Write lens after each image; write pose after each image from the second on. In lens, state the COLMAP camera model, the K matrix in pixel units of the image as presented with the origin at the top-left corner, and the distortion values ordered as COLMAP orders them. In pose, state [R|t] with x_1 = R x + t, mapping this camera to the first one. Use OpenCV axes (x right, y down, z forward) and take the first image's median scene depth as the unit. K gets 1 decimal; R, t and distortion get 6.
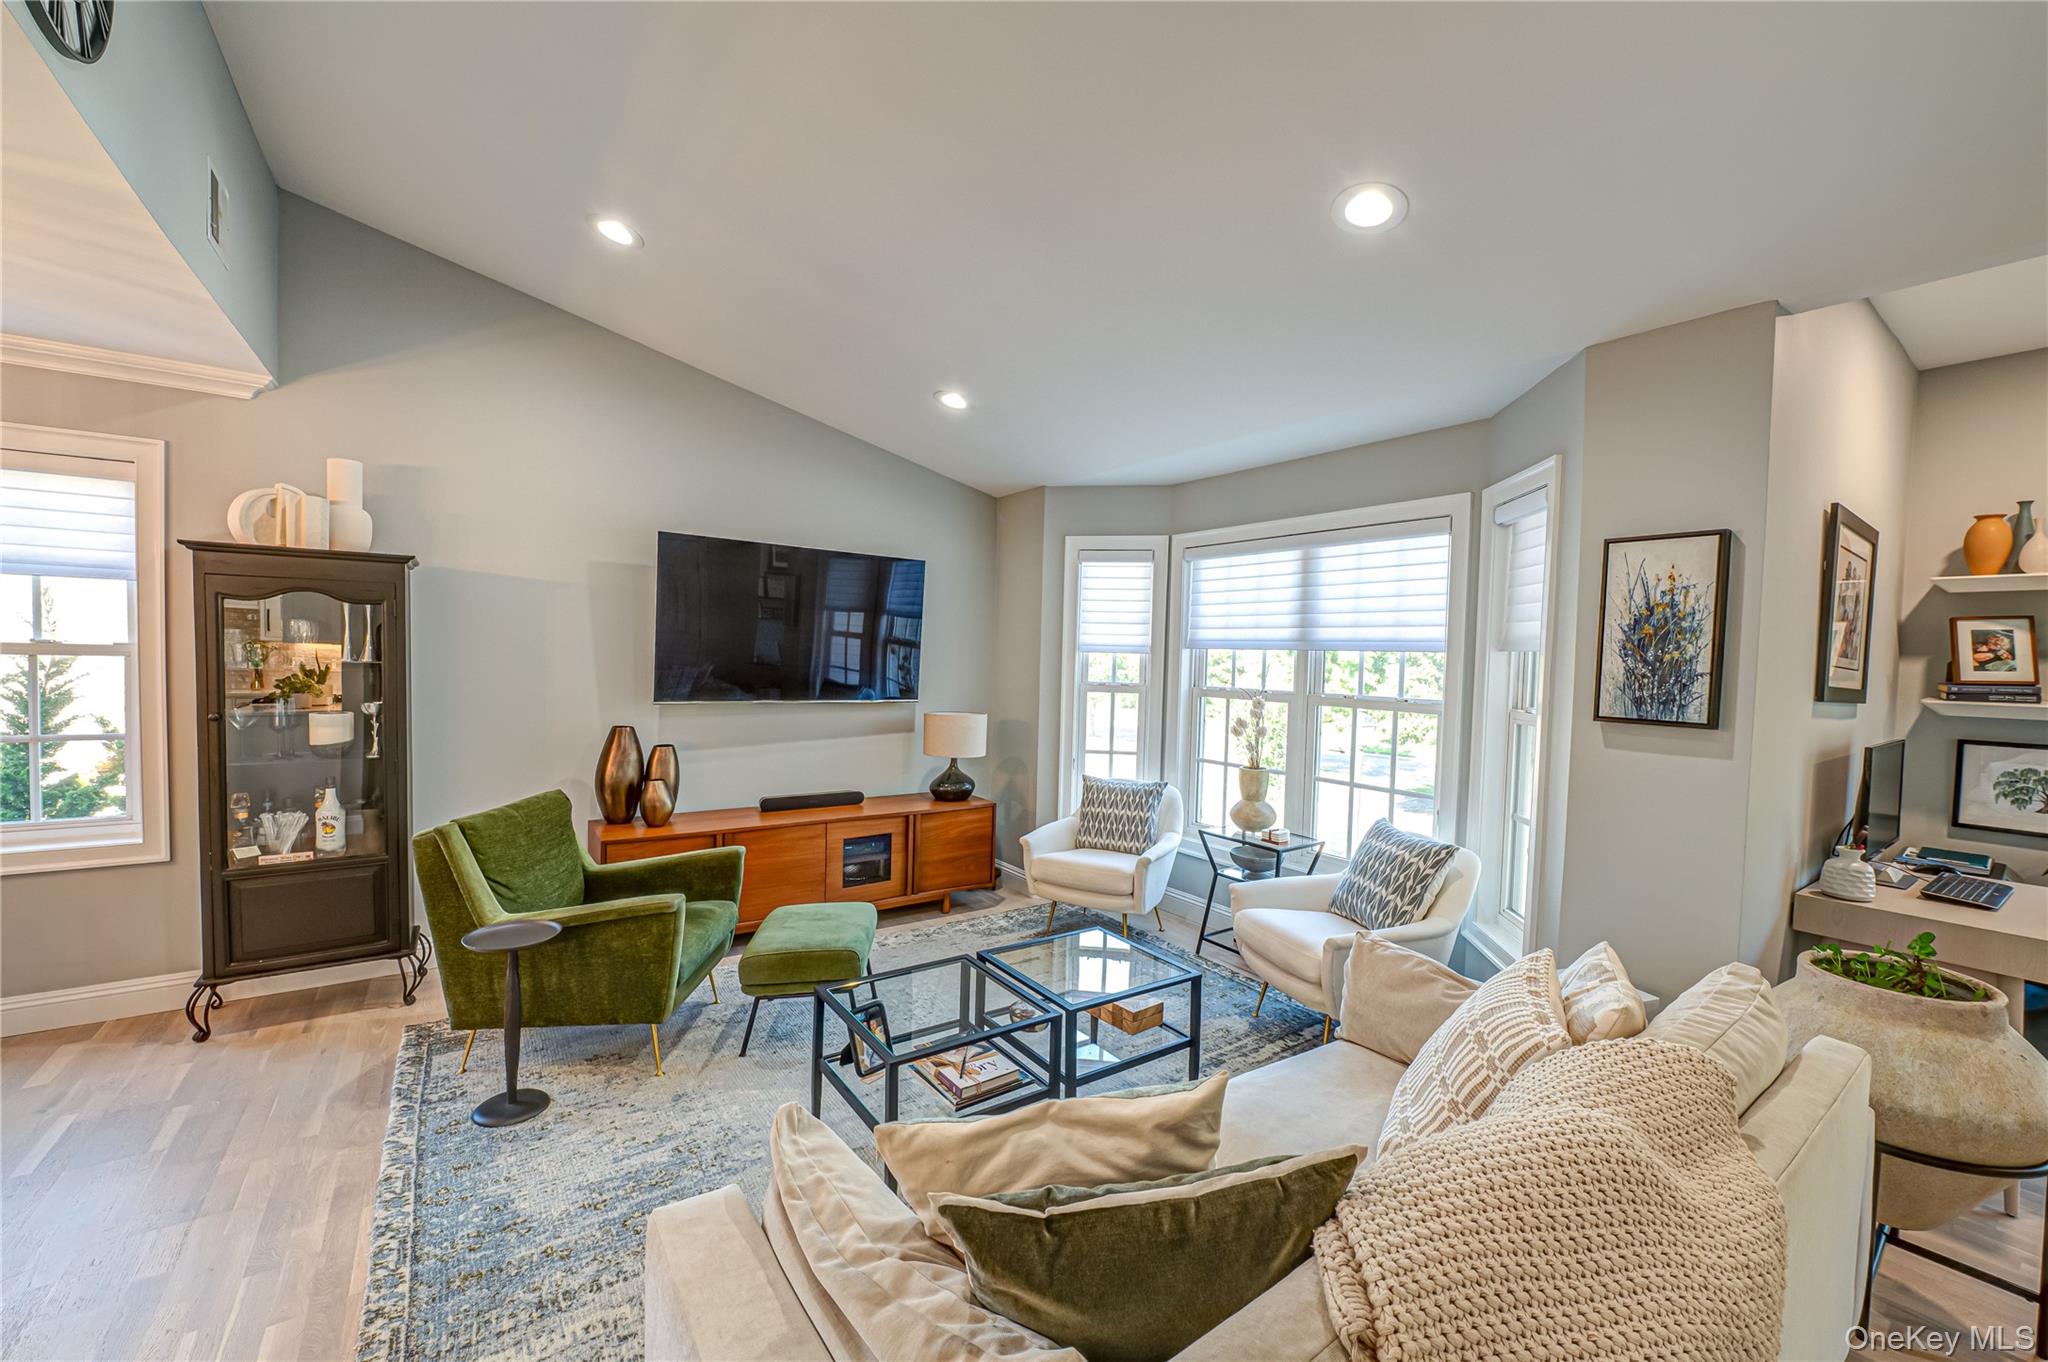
lens RADIAL K [[806.3, 0, 1026.7], [0, 806.3, 691.3], [0, 0, 1]] dist [-0.008093, 0.000619]
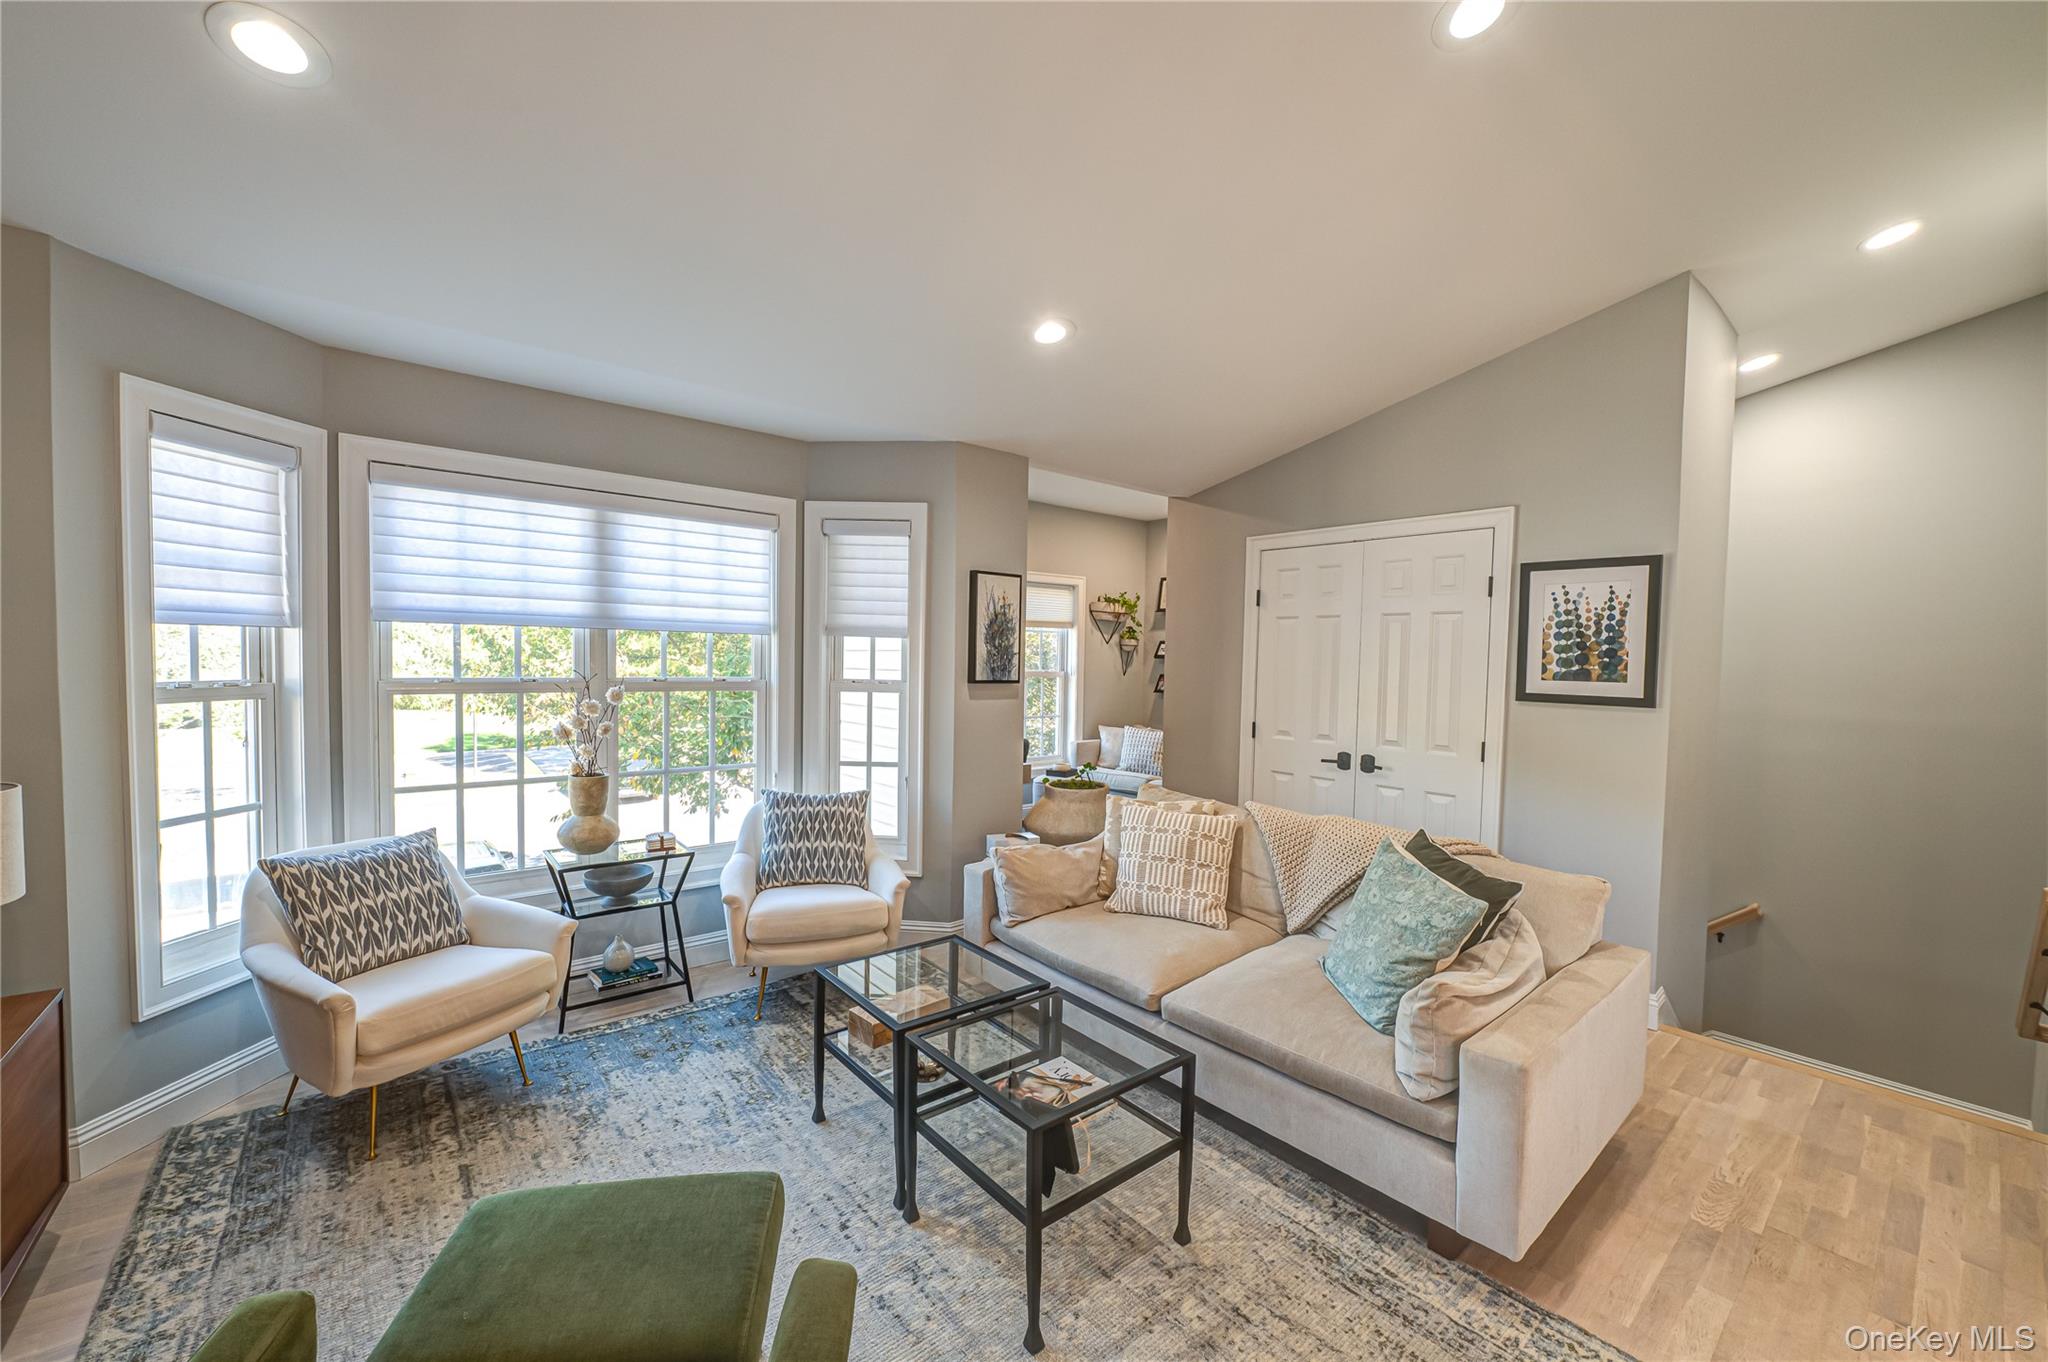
lens RADIAL K [[806.3, 0, 1025.6], [0, 806.3, 681.5], [0, 0, 1]] dist [-0.008093, 0.000619]
pose [[-0.077947, -0.062959, 0.994968, -0.648950], [0.018932, 0.997731, 0.064617, -0.049549], [-0.996778, 0.023873, -0.076578, 0.734710]]
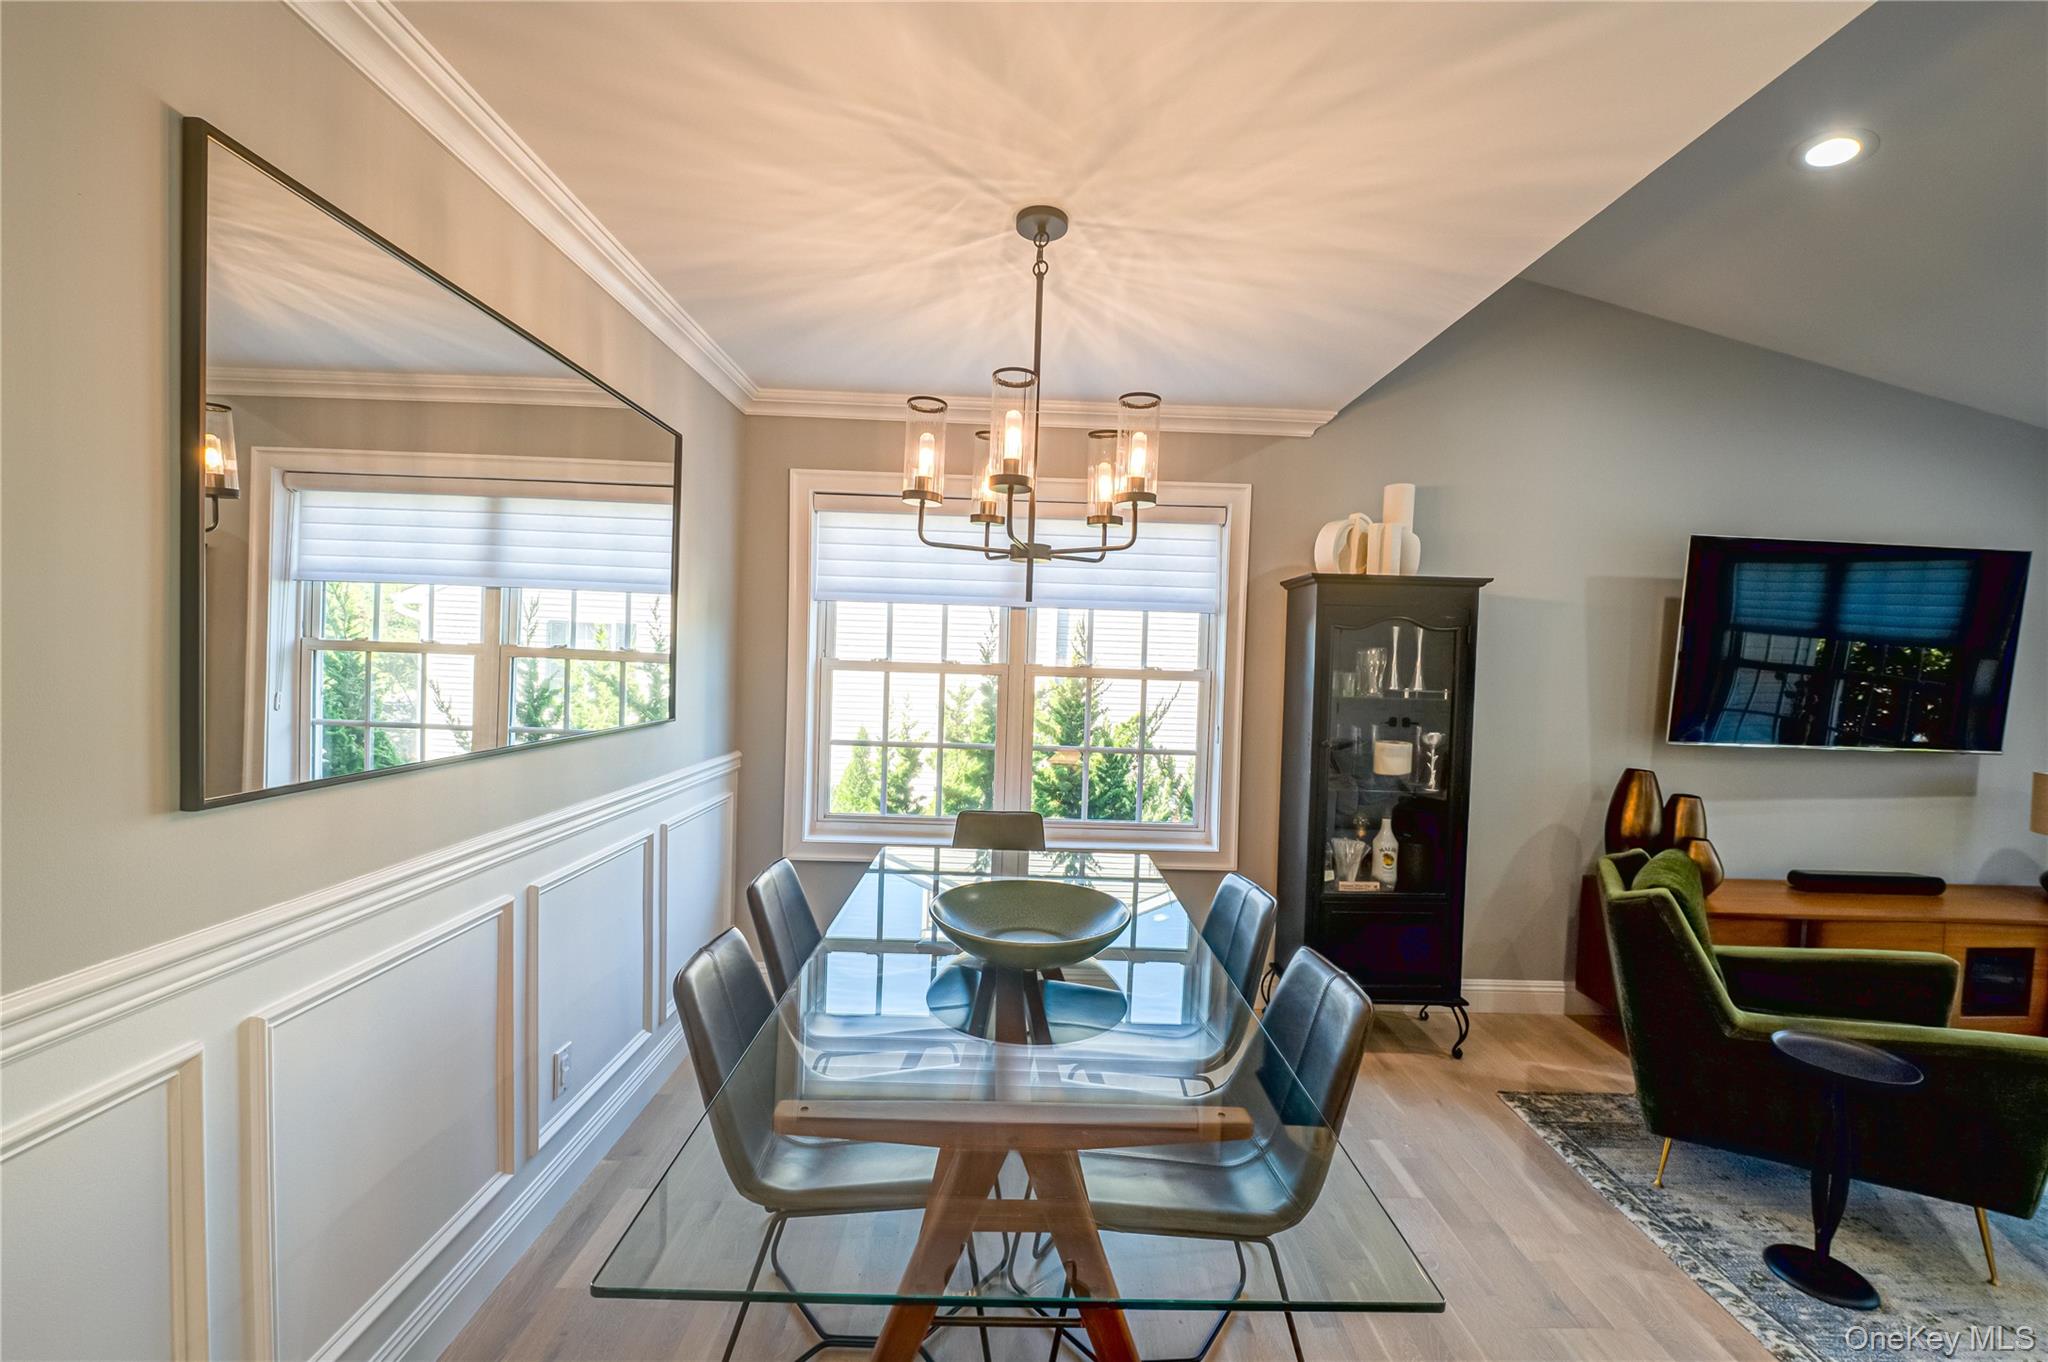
lens RADIAL K [[806.3, 0, 1034.2], [0, 806.3, 690.7], [0, 0, 1]] dist [-0.008093, 0.000619]
pose [[0.826973, 0.020962, -0.561850, -0.630743], [-0.031714, 0.999453, -0.009391, -0.012906], [0.561346, 0.025584, 0.827186, -0.061197]]
